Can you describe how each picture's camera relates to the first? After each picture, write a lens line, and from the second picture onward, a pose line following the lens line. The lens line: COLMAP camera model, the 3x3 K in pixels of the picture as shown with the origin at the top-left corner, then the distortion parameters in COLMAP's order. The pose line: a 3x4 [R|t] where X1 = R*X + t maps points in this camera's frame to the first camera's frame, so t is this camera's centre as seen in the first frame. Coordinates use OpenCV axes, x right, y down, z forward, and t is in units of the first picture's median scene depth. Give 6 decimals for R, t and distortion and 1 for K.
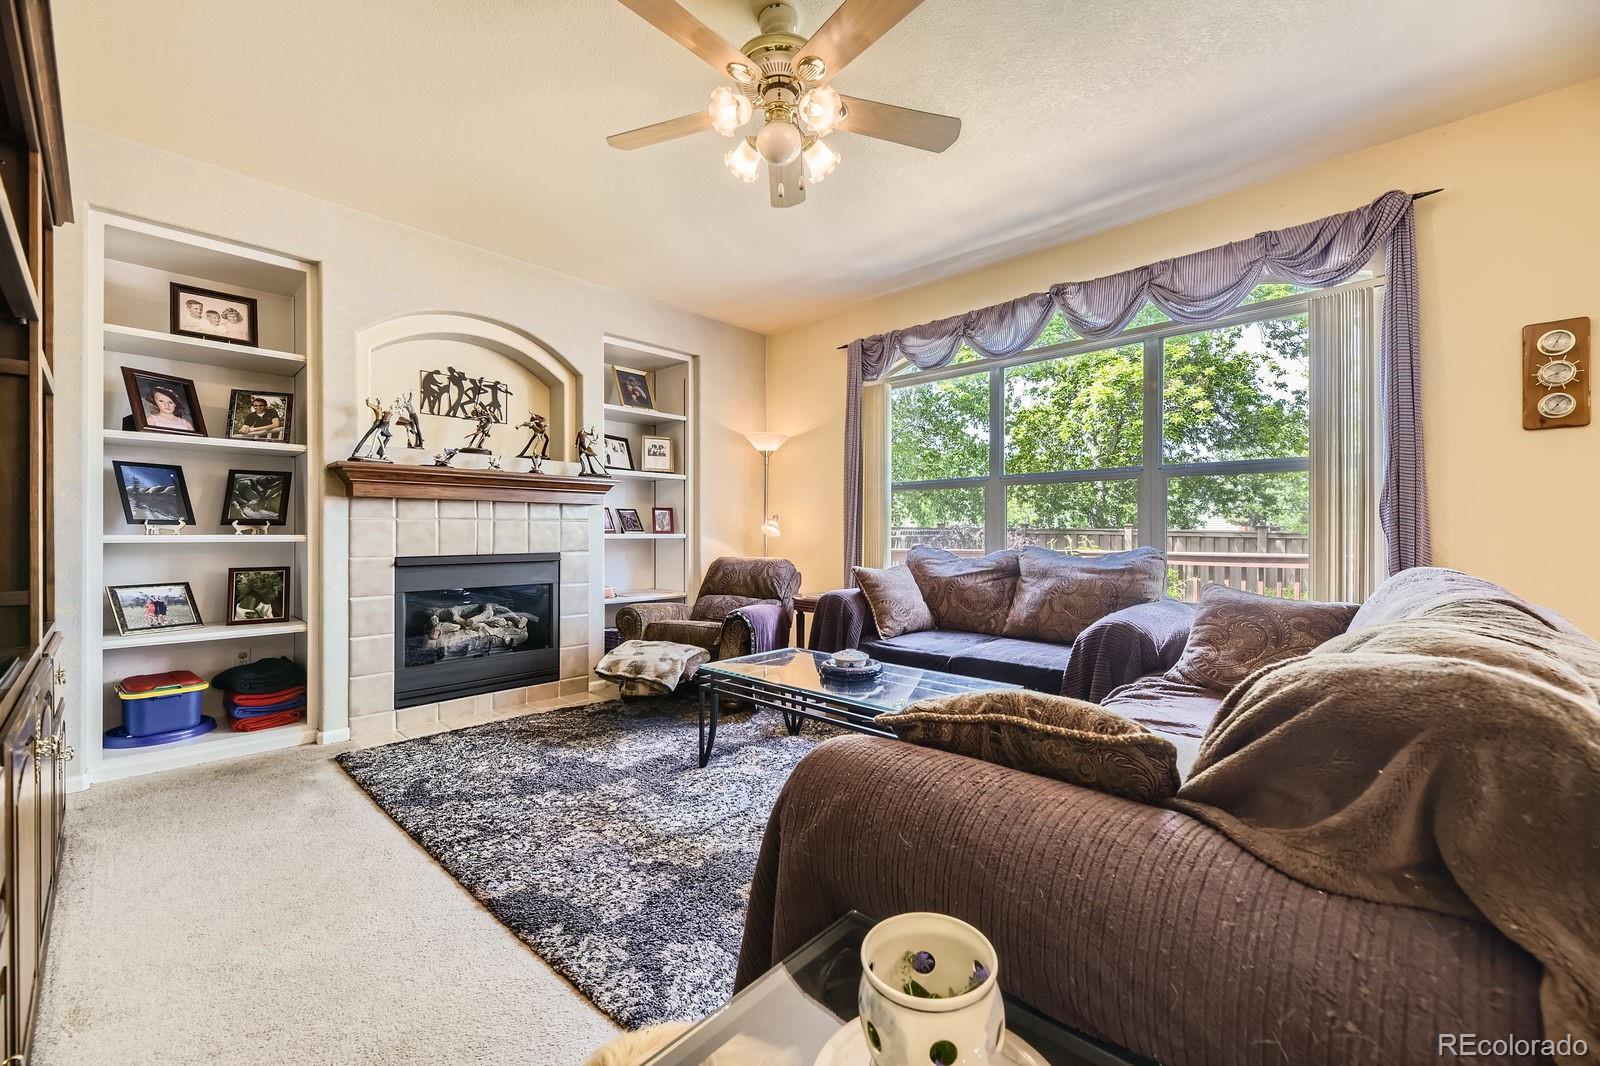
lens RADIAL K [[645.5, 0, 793.7], [0, 645.5, 529.2], [0, 0, 1]] dist [0.015353, -0.002562]
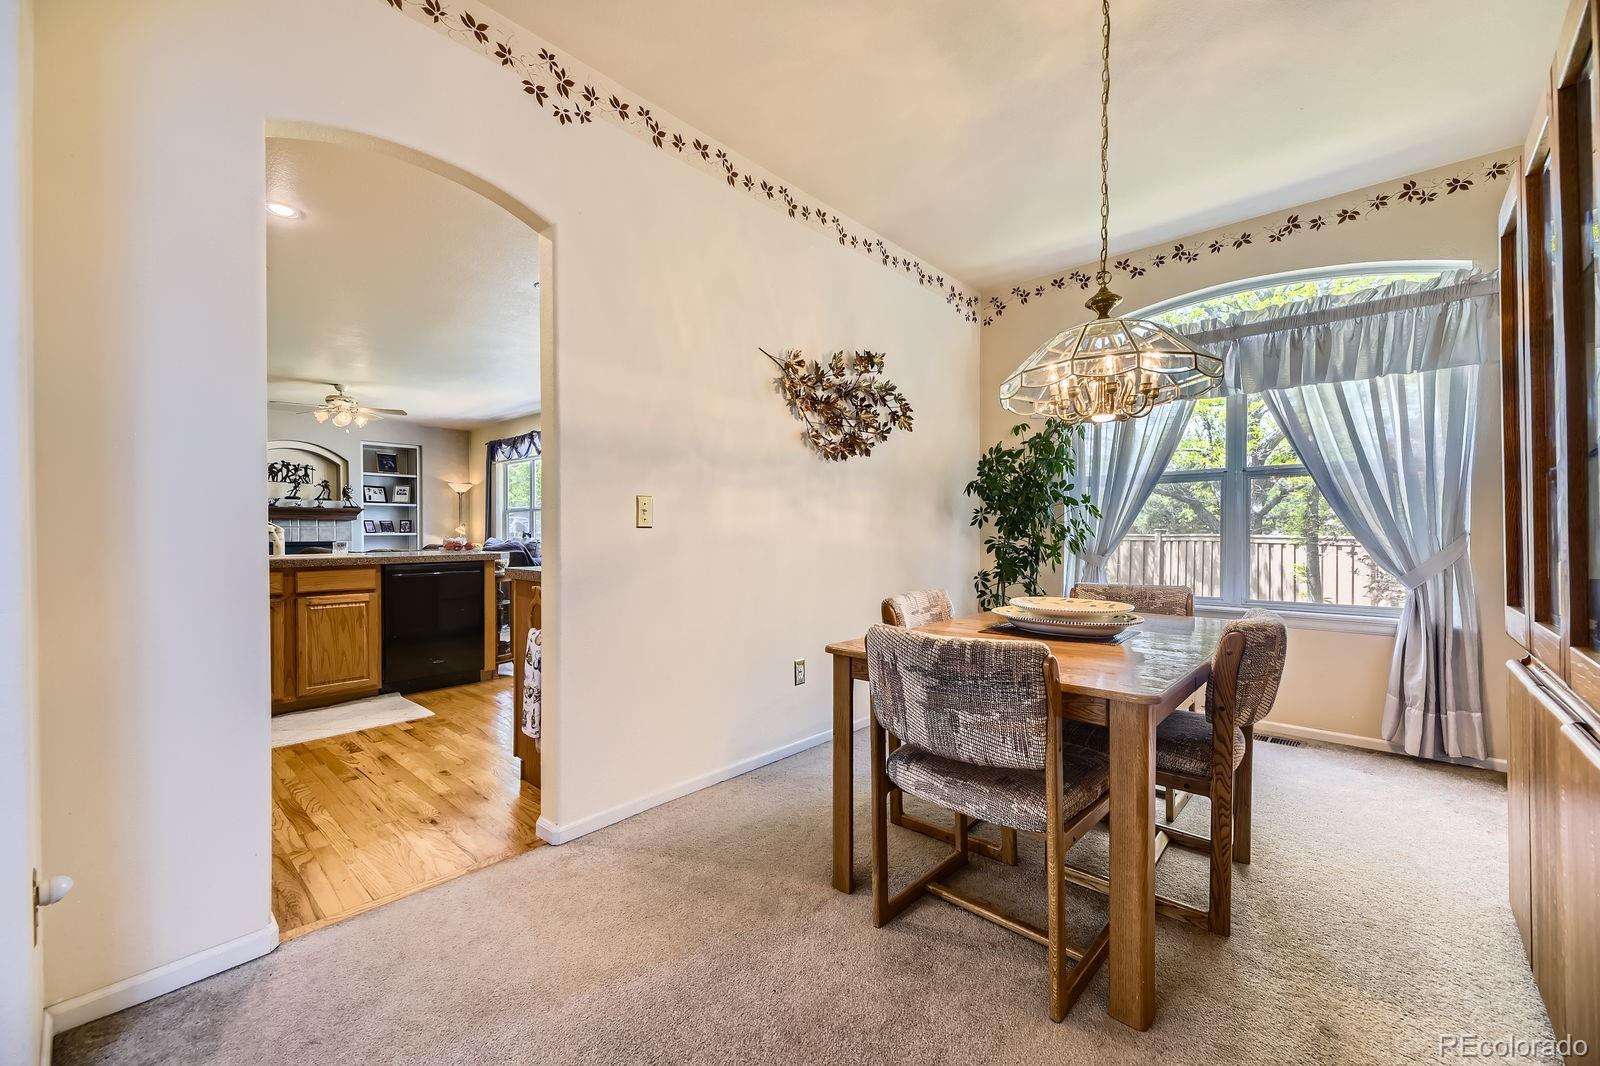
lens RADIAL K [[645.5, 0, 796.6], [0, 645.5, 535.8], [0, 0, 1]] dist [0.015353, -0.002562]
pose [[0.999706, -0.001721, 0.024179, 1.475621], [0.001456, 0.999939, 0.010967, -0.006986], [-0.024196, -0.010929, 0.999647, -1.617365]]
